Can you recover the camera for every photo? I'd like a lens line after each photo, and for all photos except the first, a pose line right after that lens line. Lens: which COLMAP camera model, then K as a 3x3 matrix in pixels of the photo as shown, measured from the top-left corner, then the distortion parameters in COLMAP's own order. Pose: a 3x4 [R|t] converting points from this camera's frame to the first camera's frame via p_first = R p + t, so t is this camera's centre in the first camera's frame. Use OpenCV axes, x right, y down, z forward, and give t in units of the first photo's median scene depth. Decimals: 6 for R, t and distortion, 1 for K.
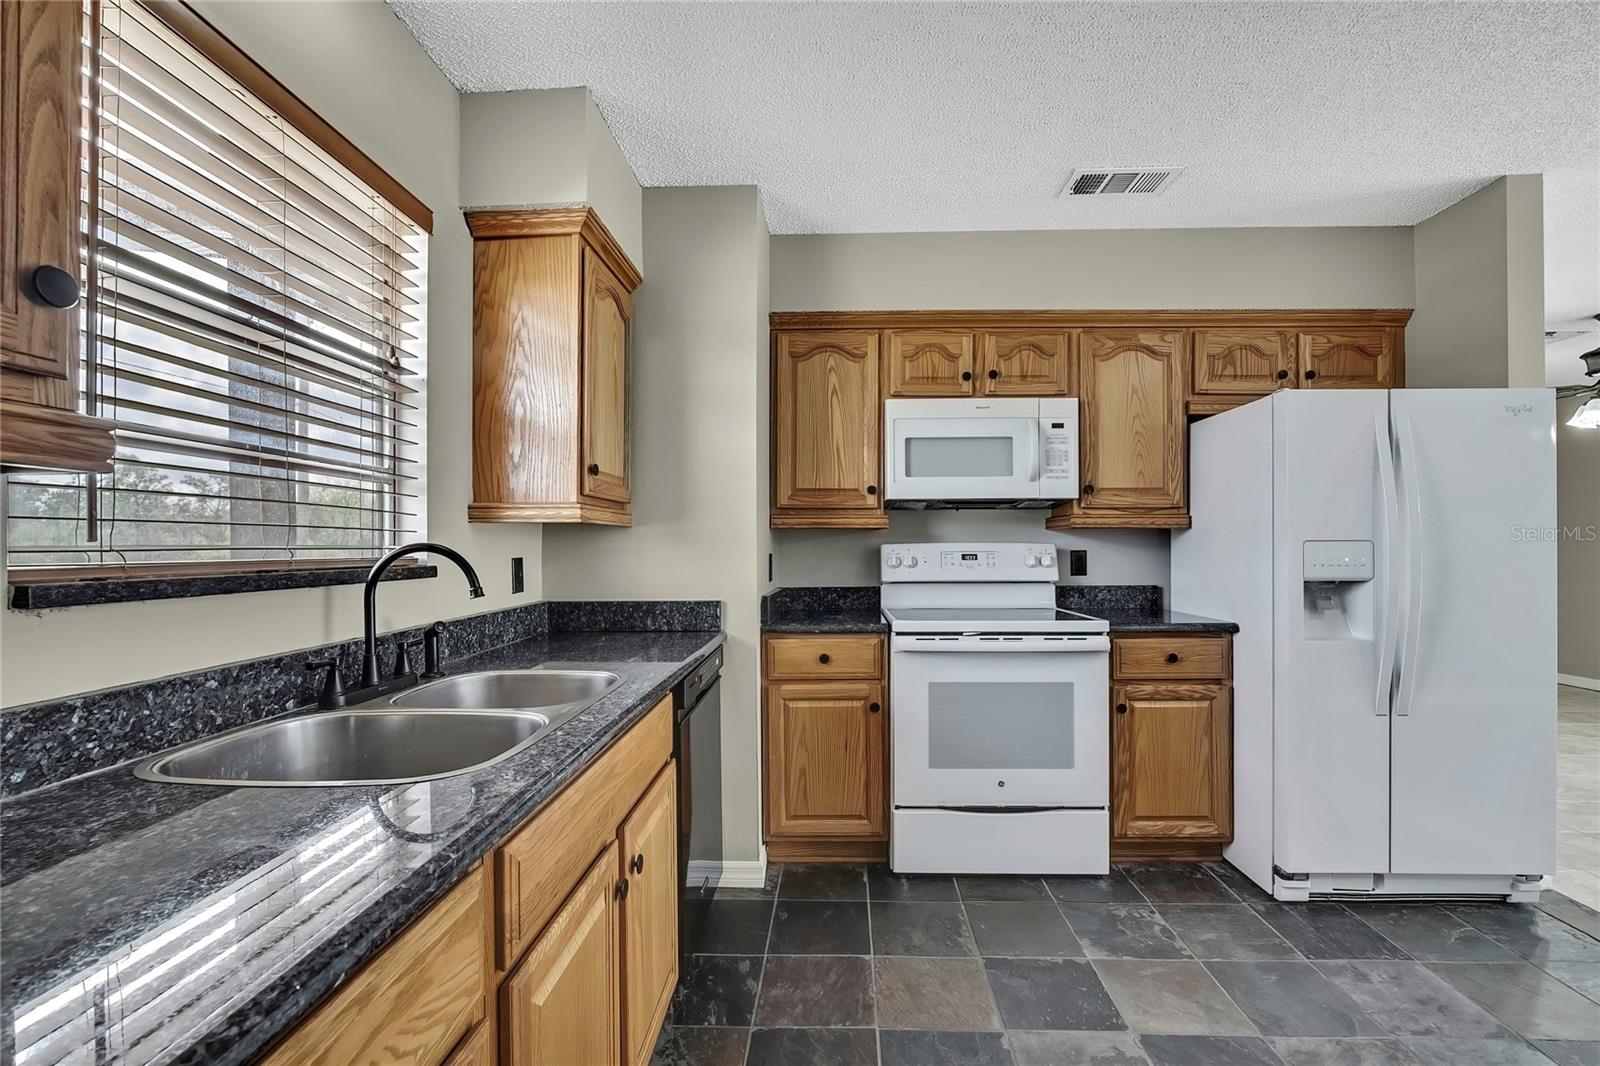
lens RADIAL K [[686.6, 0, 823.5], [0, 686.6, 544.9], [0, 0, 1]] dist [-0.014669, 0.000193]
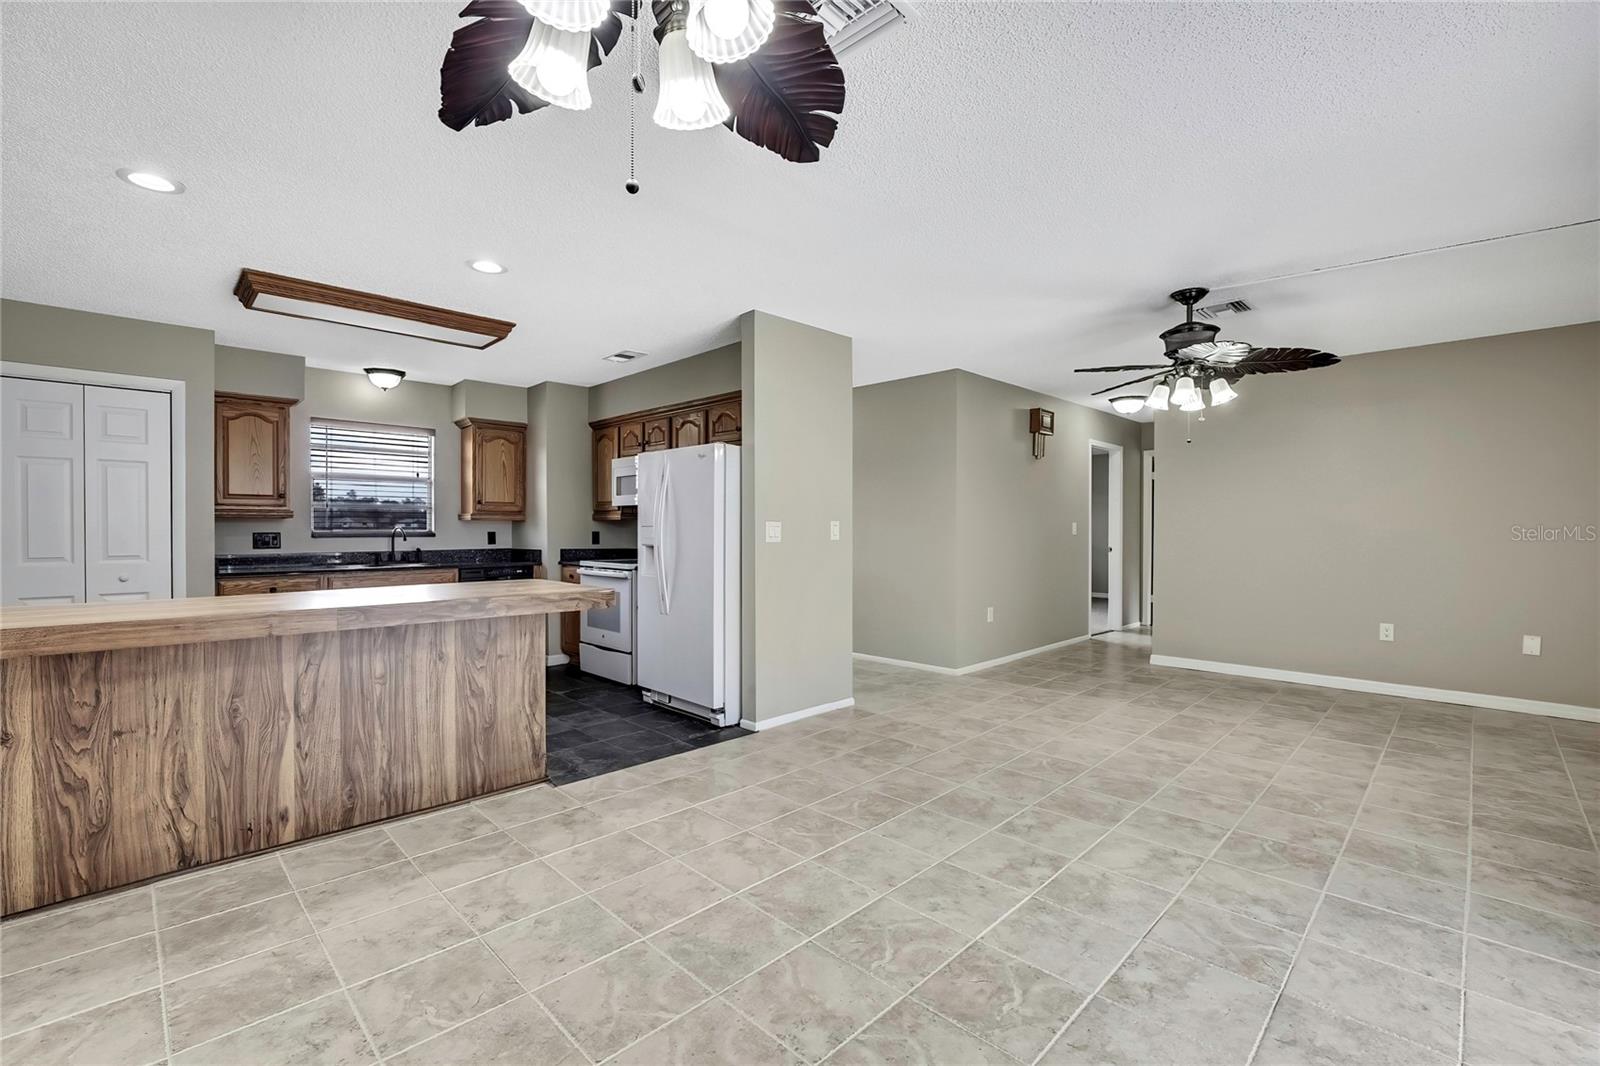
lens RADIAL K [[700.9, 0, 807.6], [0, 700.9, 533.9], [0, 0, 1]] dist [-0.013733, 0.000703]
pose [[0.725341, 0.009221, -0.688328, 2.209481], [-0.003006, 0.999943, 0.010228, -0.005862], [0.688383, -0.005350, 0.725328, -0.174090]]
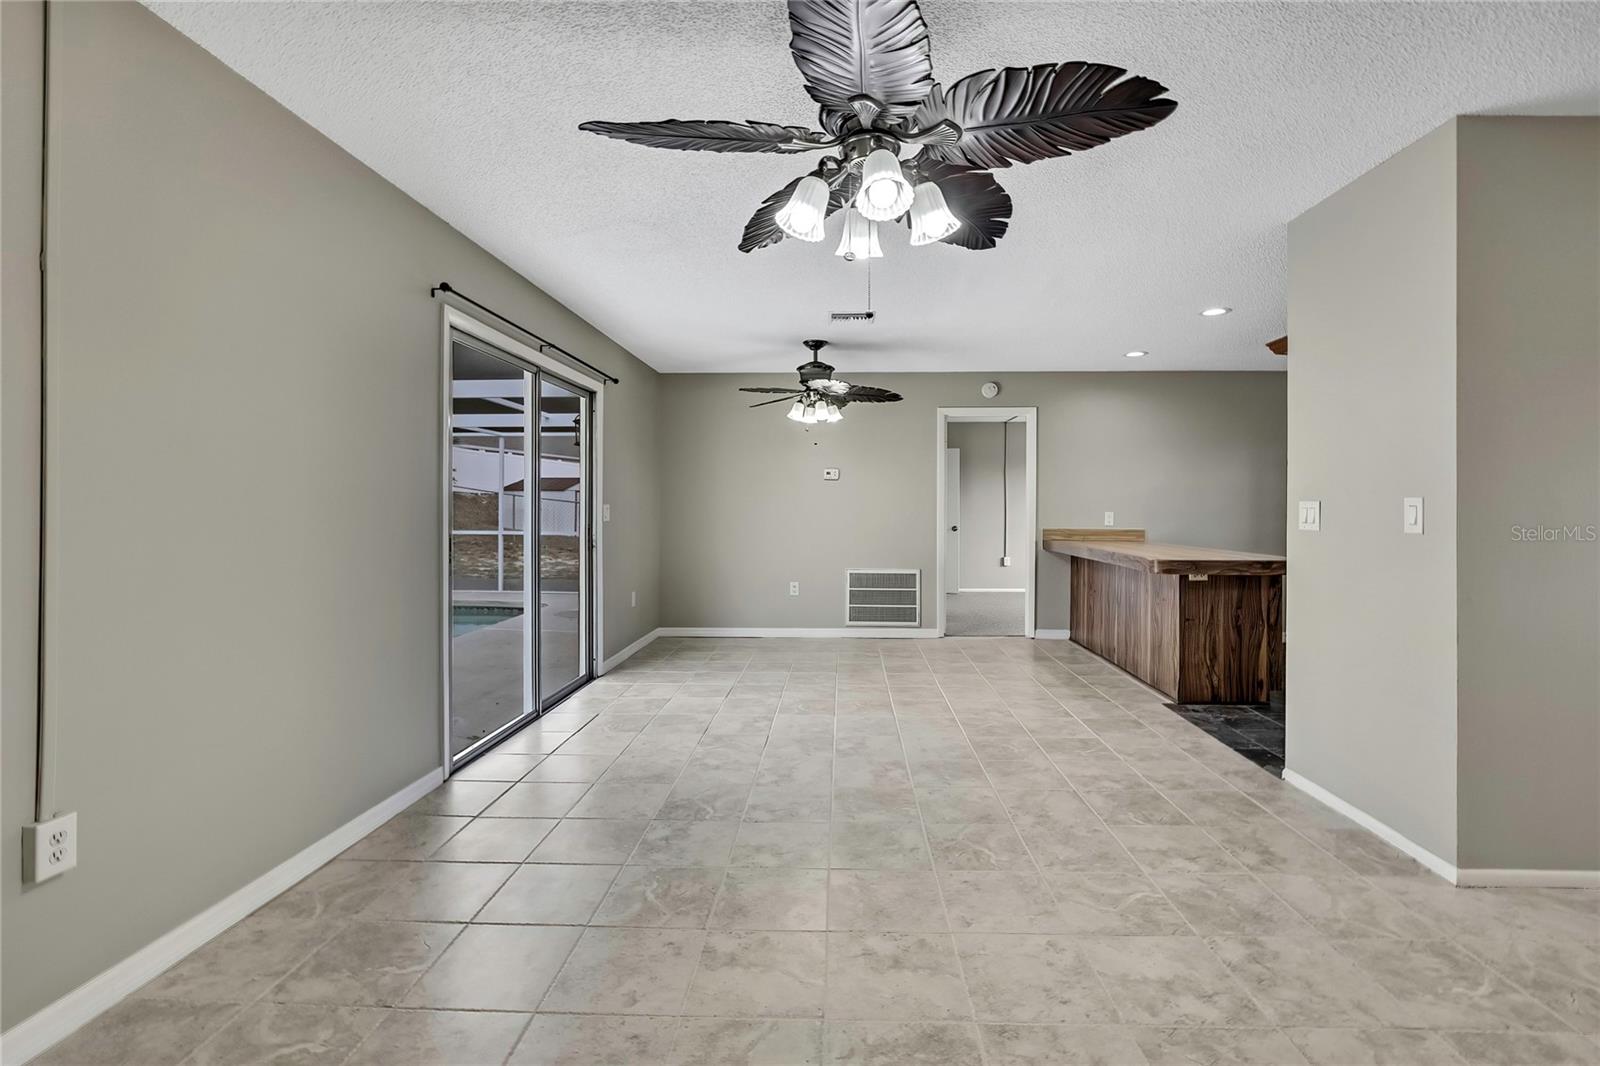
lens RADIAL K [[698.3, 0, 810.2], [0, 698.3, 506.0], [0, 0, 1]] dist [-0.004968, 0.000683]
pose [[-0.999333, 0.000578, 0.036509, 1.791108], [0.000402, 0.999988, -0.004830, -0.003764], [-0.036511, -0.004812, -0.999322, 2.194802]]
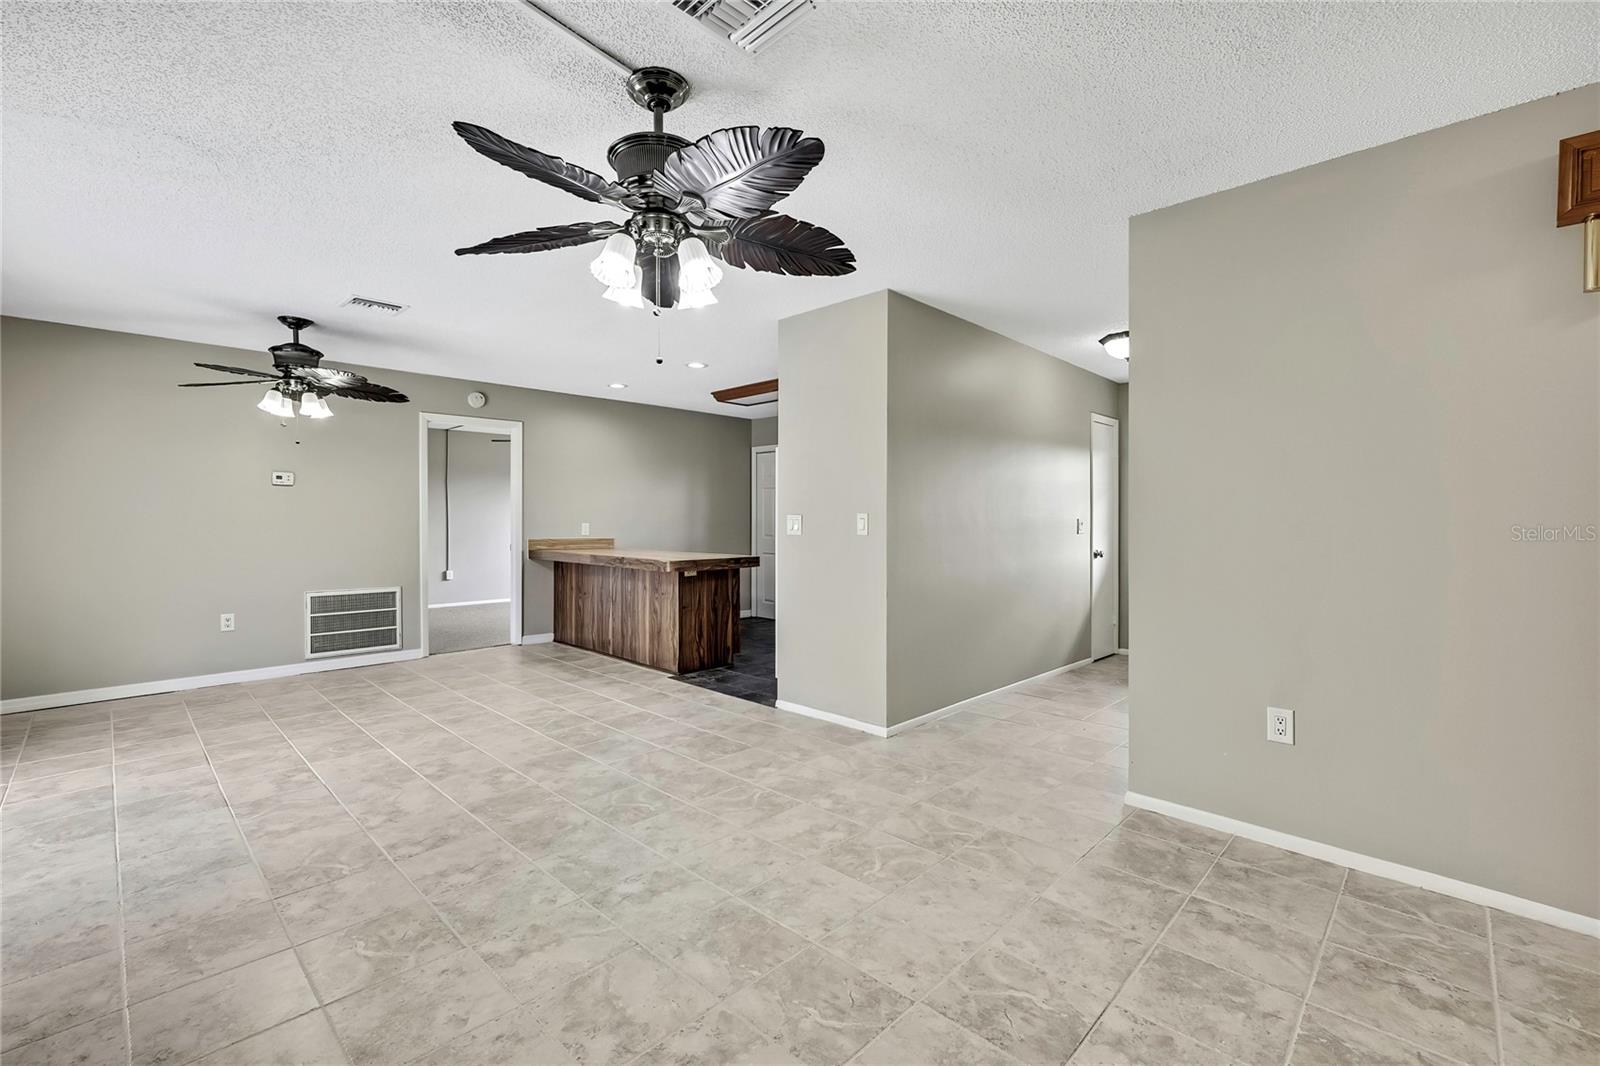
lens RADIAL K [[705.3, 0, 786.8], [0, 705.3, 530.4], [0, 0, 1]] dist [-0.002778, 0.000003]
pose [[-0.706106, 0.013265, -0.707982, 2.245493], [0.003058, 0.999872, 0.015684, -0.004673], [0.708100, 0.008910, -0.706056, 2.213482]]
